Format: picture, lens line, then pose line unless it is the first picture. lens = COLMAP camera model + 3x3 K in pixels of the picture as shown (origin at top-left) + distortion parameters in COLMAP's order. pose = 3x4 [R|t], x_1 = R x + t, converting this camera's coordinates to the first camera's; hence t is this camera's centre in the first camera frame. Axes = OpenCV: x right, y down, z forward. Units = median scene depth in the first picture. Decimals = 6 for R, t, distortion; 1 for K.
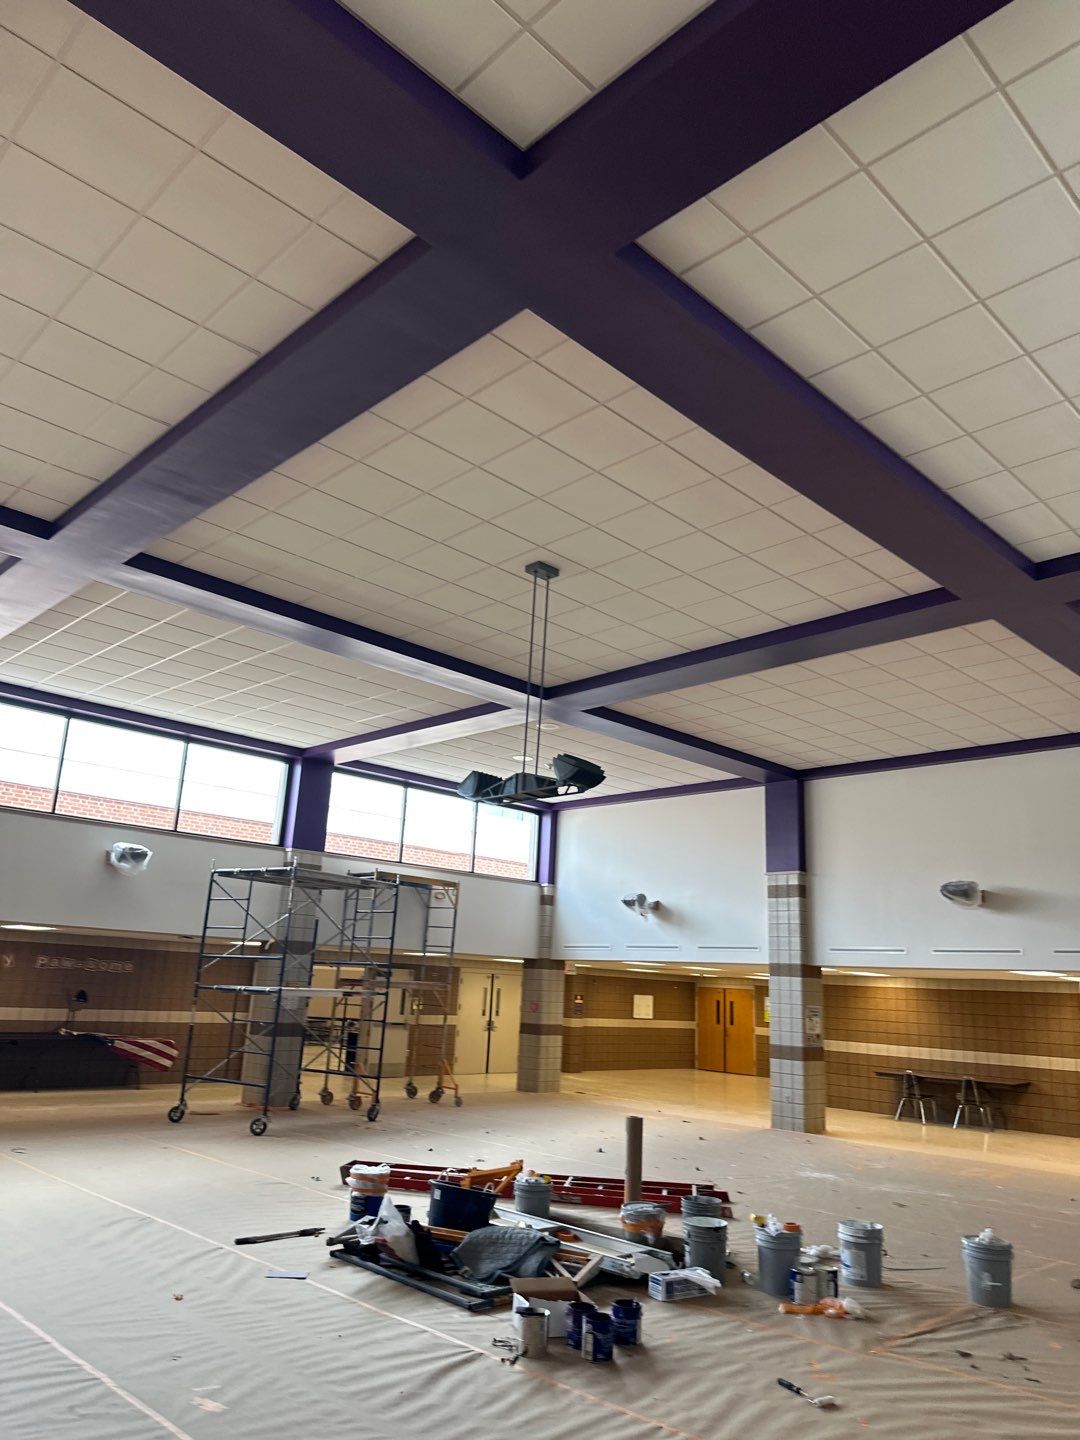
lens RADIAL K [[1017.2, 0, 555.4], [0, 1017.2, 729.5], [0, 0, 1]] dist [0.070245, -0.079849]
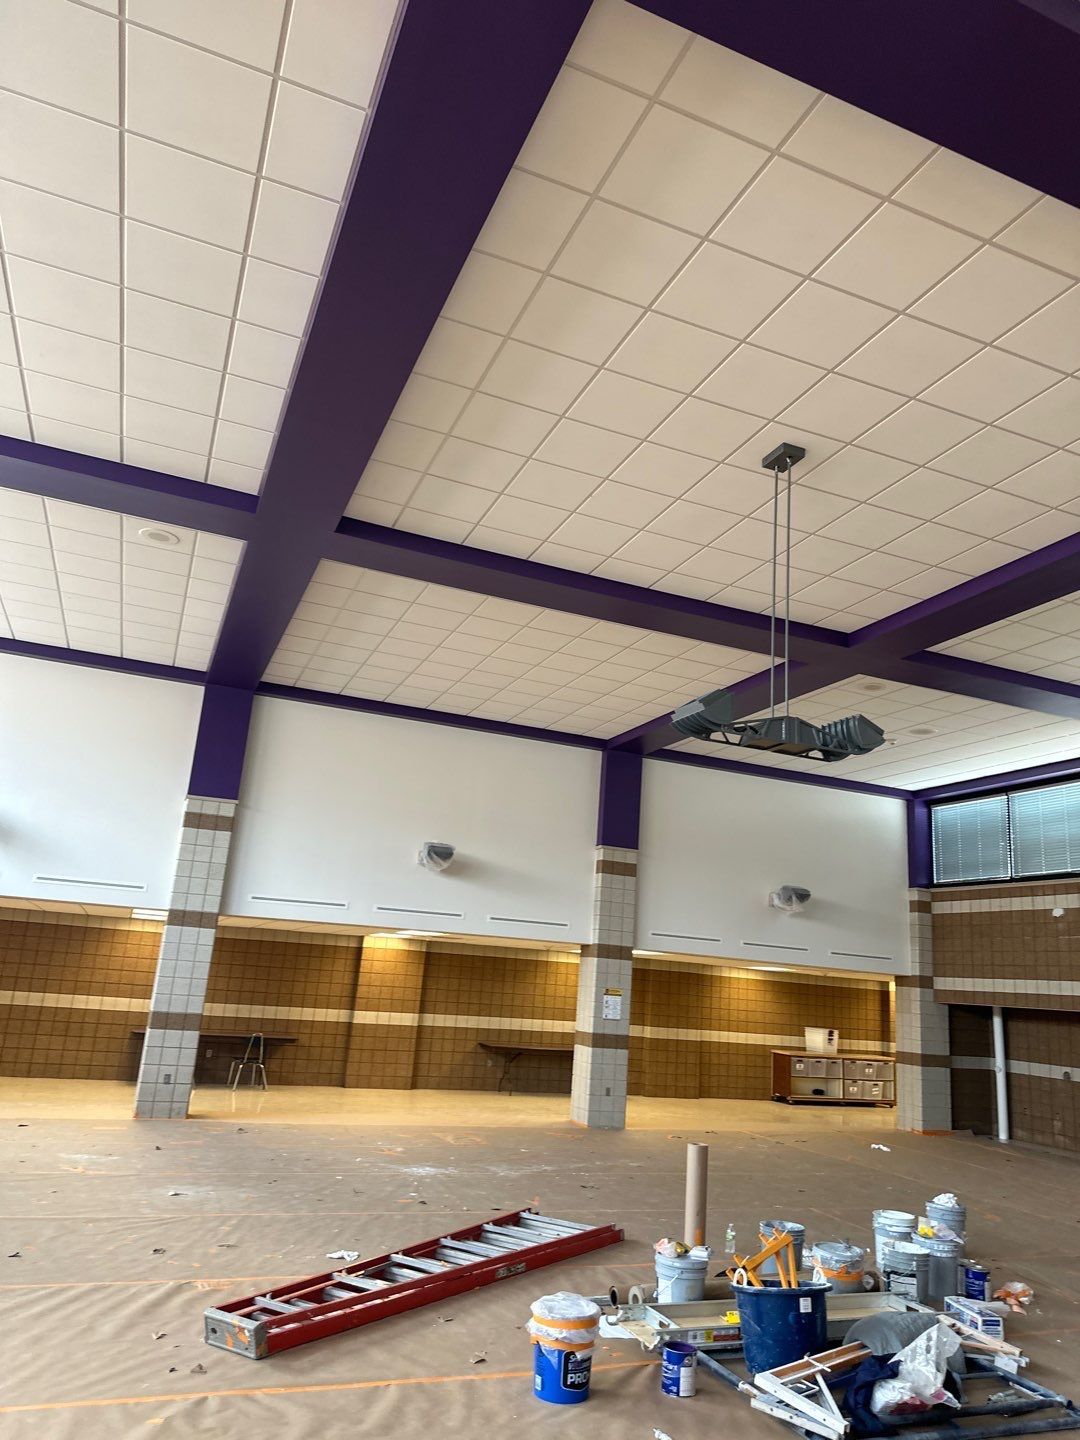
lens RADIAL K [[1017.2, 0, 555.6], [0, 1017.2, 717.4], [0, 0, 1]] dist [0.070245, -0.079849]
pose [[0.380702, 0.216857, 0.898910, -0.423402], [-0.279097, 0.953723, -0.111879, 0.096954], [-0.881573, -0.208291, 0.423609, 0.448693]]
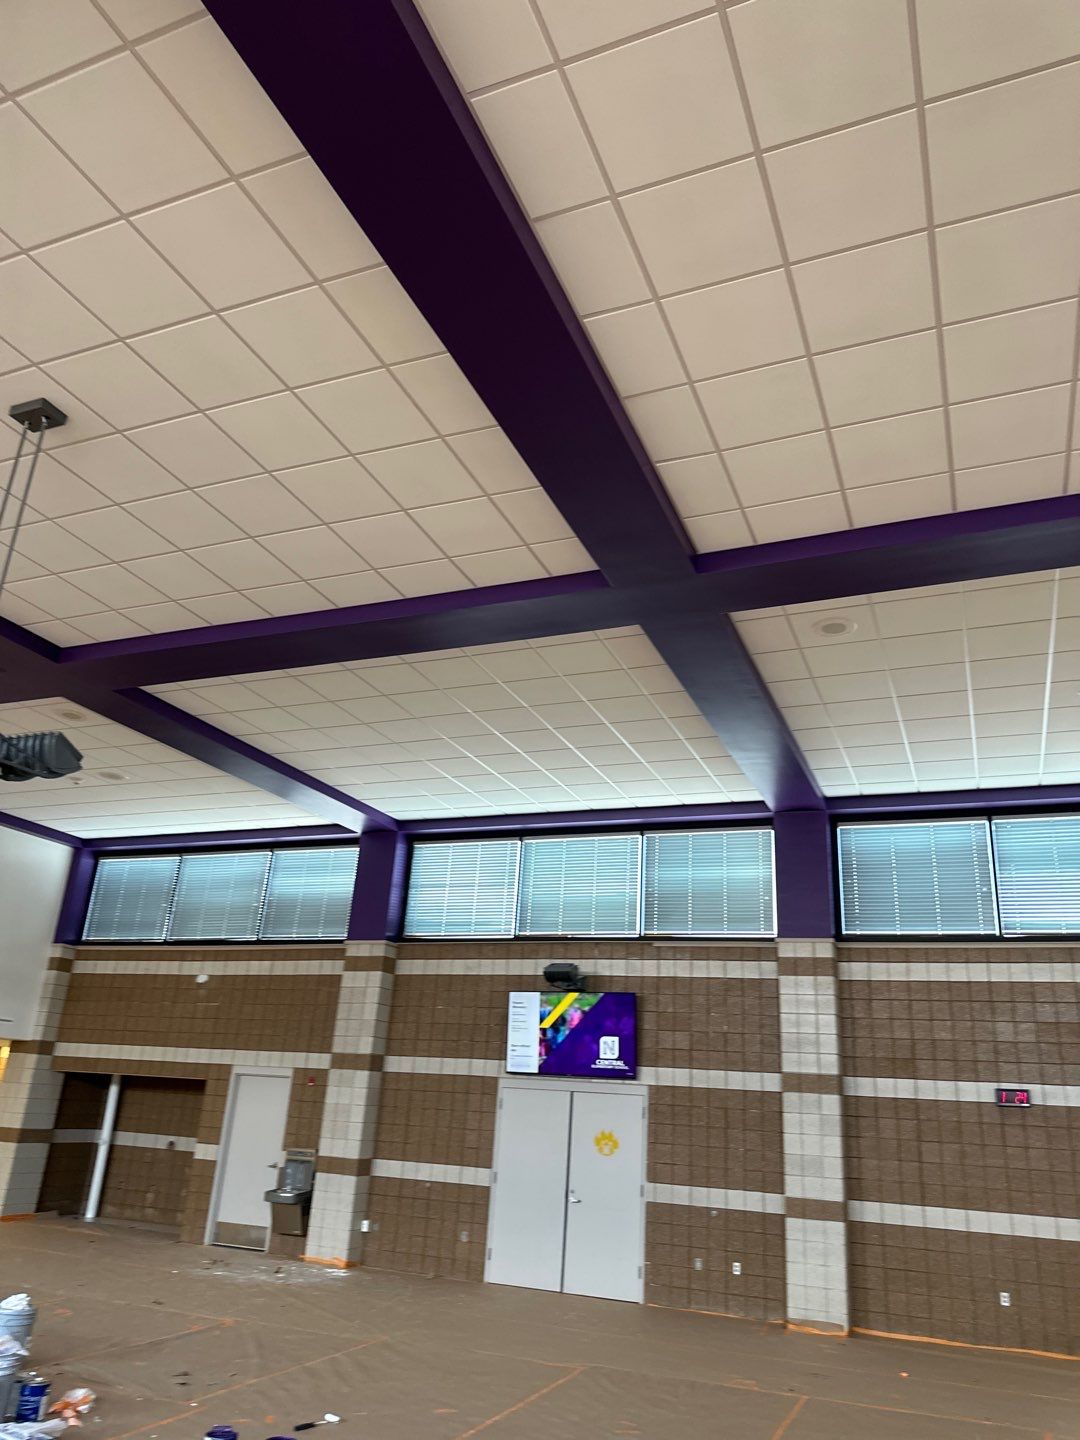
lens RADIAL K [[1040.0, 0, 552.6], [0, 1040.0, 728.7], [0, 0, 1]] dist [0.025919, -0.014191]
pose [[-0.375119, 0.256568, 0.890763, -0.392368], [-0.302371, 0.874508, -0.379221, 0.098929], [-0.876275, -0.411593, -0.250465, 0.457636]]
